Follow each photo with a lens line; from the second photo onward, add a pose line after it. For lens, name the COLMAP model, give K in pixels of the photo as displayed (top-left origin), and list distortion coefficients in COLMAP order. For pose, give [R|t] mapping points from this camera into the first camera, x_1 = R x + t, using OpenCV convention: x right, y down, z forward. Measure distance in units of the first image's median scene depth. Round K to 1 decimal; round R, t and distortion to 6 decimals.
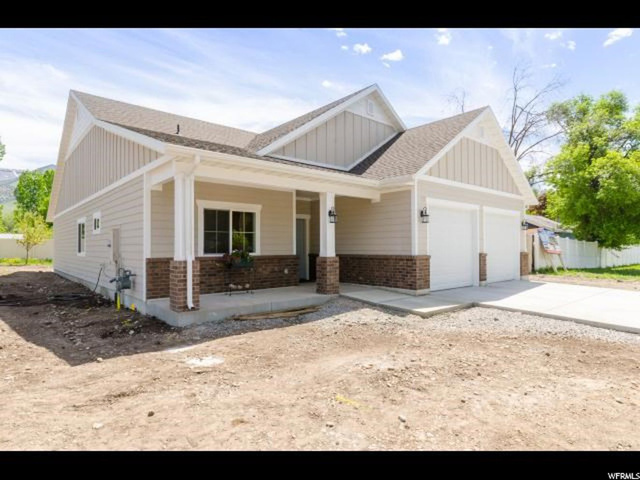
lens RADIAL K [[368.6, 0, 316.7], [0, 368.6, 242.5], [0, 0, 1]] dist [-0.002874, -0.000276]
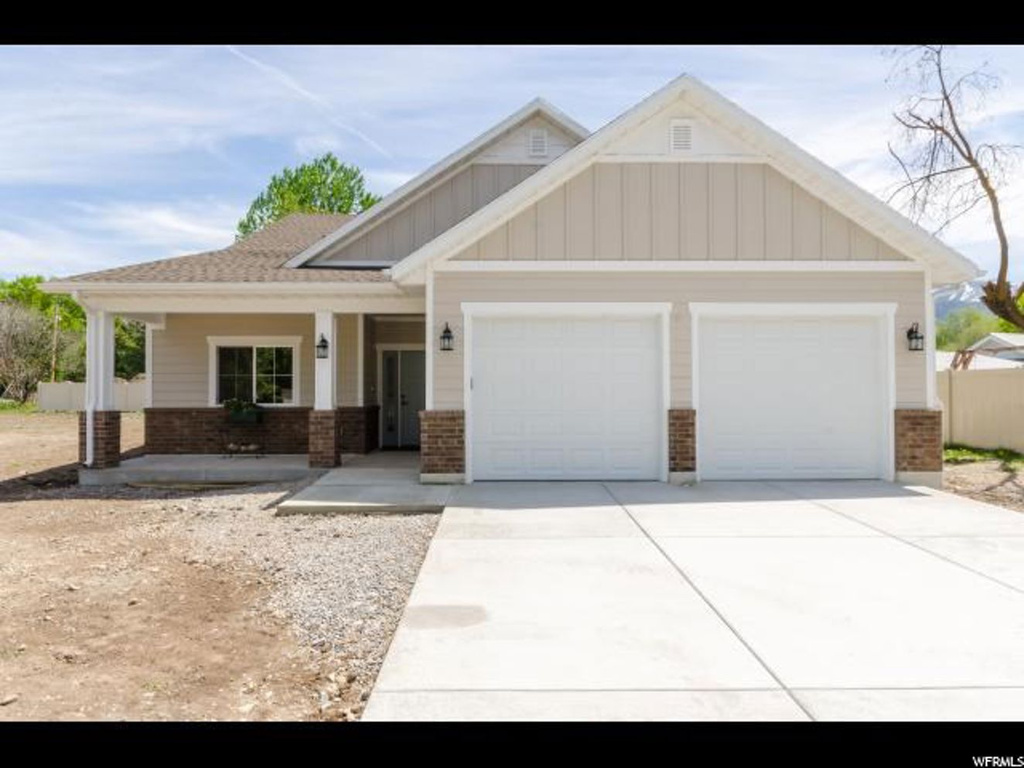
lens RADIAL K [[589.8, 0, 511.3], [0, 589.8, 383.6], [0, 0, 1]] dist [-0.002874, -0.000276]
pose [[0.764539, -0.011923, -0.644467, 0.907881], [0.008727, 0.999929, -0.008147, 0.002927], [0.644519, 0.000605, 0.764588, 0.397887]]
